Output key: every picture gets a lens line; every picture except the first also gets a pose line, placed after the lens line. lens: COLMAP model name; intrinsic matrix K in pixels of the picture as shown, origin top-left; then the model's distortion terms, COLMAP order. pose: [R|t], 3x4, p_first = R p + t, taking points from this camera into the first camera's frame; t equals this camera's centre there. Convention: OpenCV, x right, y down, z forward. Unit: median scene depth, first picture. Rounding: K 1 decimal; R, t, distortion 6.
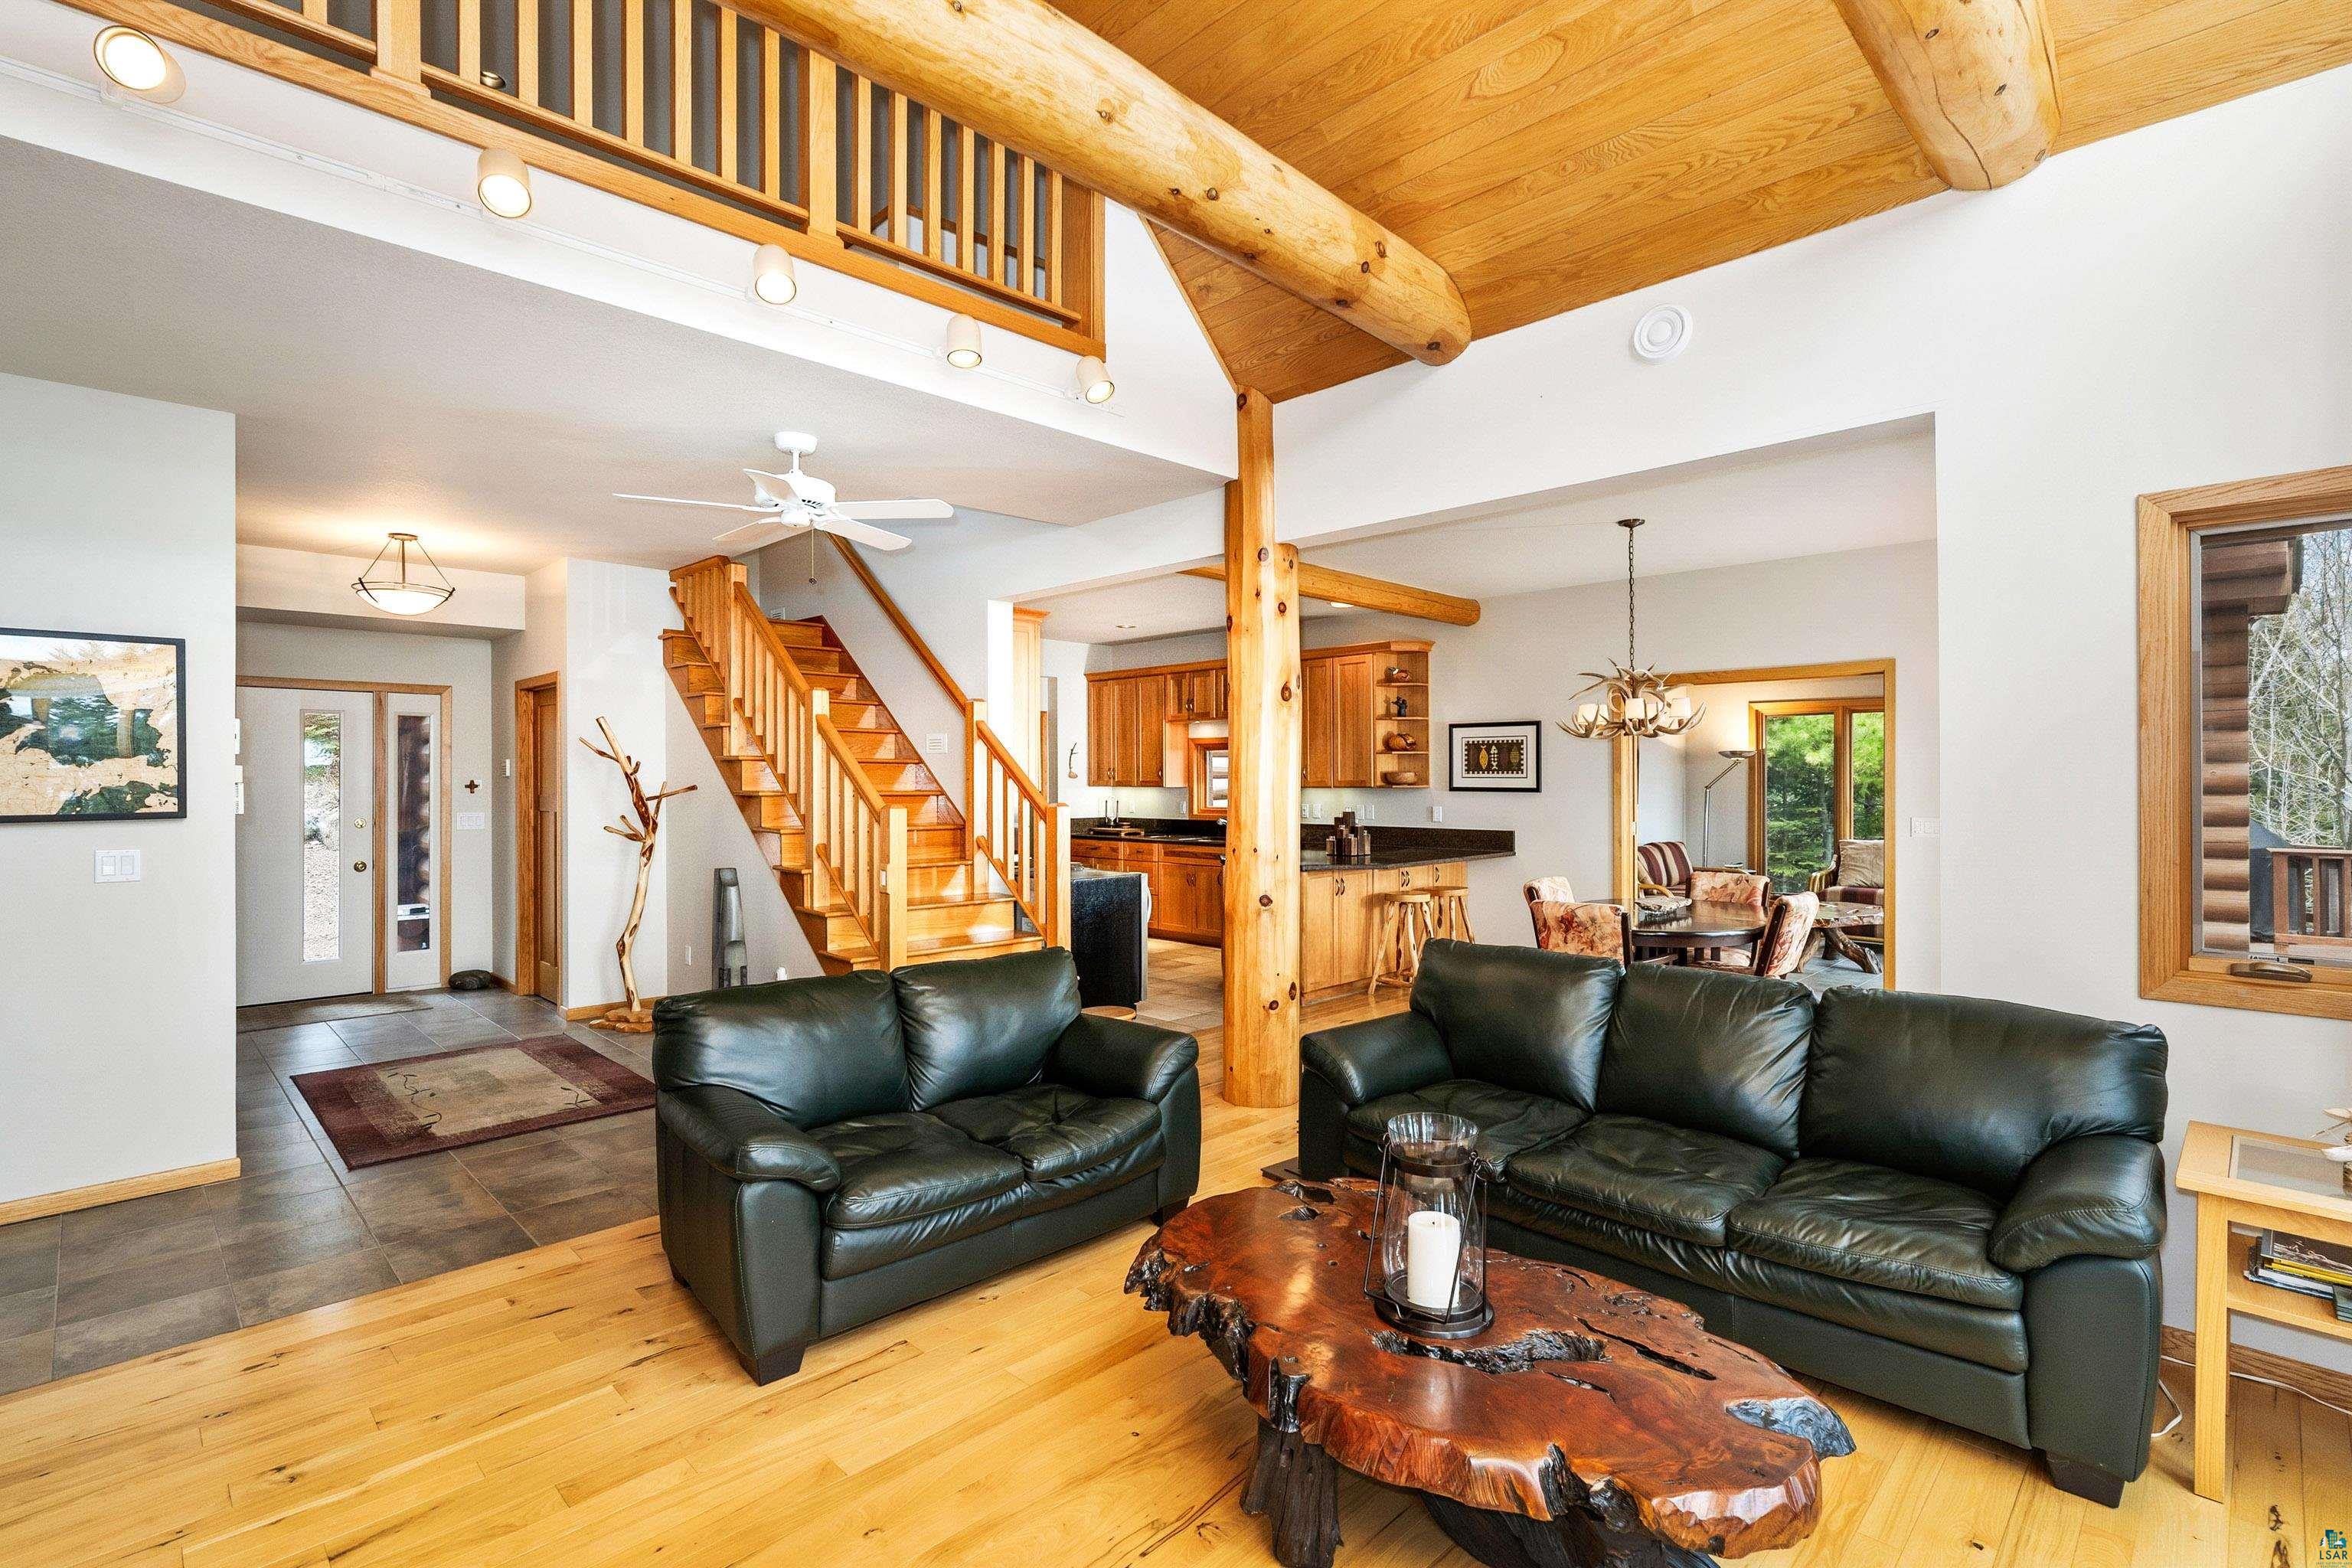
lens RADIAL K [[1100.0, 0, 1173.0], [0, 1100.0, 771.2], [0, 0, 1]] dist [-0.000323, 0.000079]
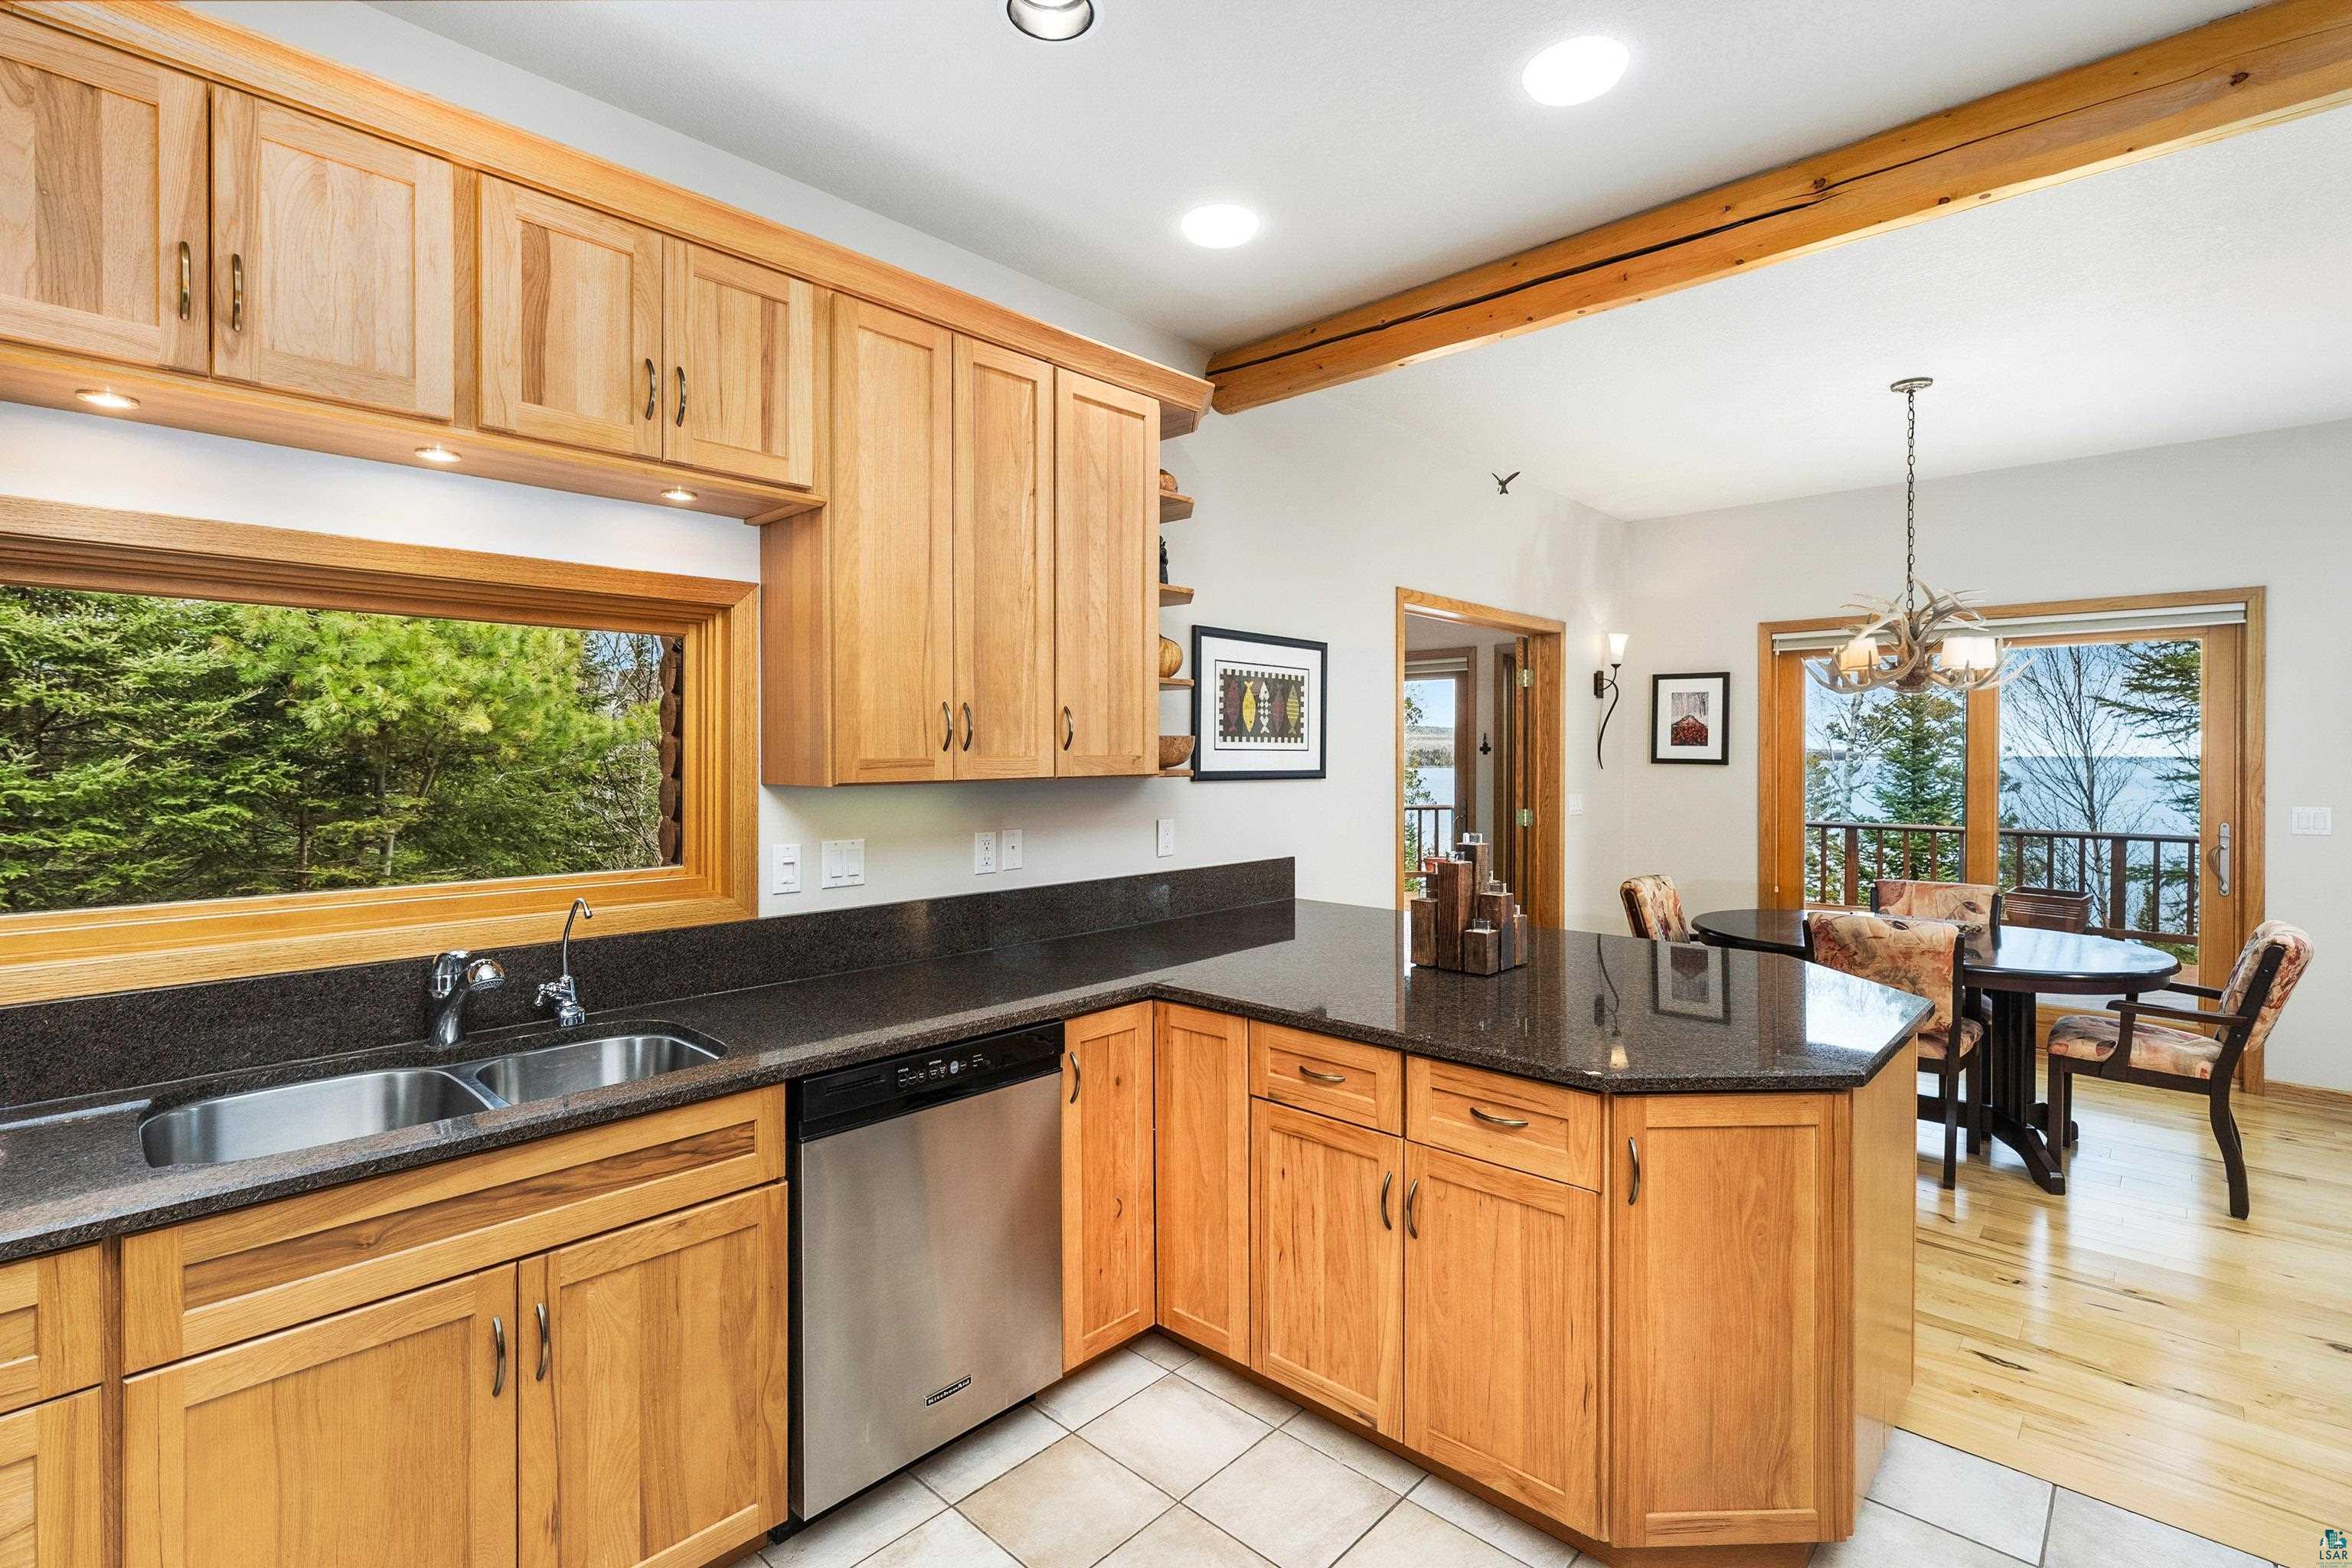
lens RADIAL K [[1100.0, 0, 1173.0], [0, 1100.0, 771.2], [0, 0, 1]] dist [-0.000323, 0.000079]
pose [[-0.030494, -0.011854, 0.999465, -0.183743], [-0.002720, 0.999927, 0.011777, 0.009368], [-0.999531, -0.002359, -0.030524, 1.060105]]
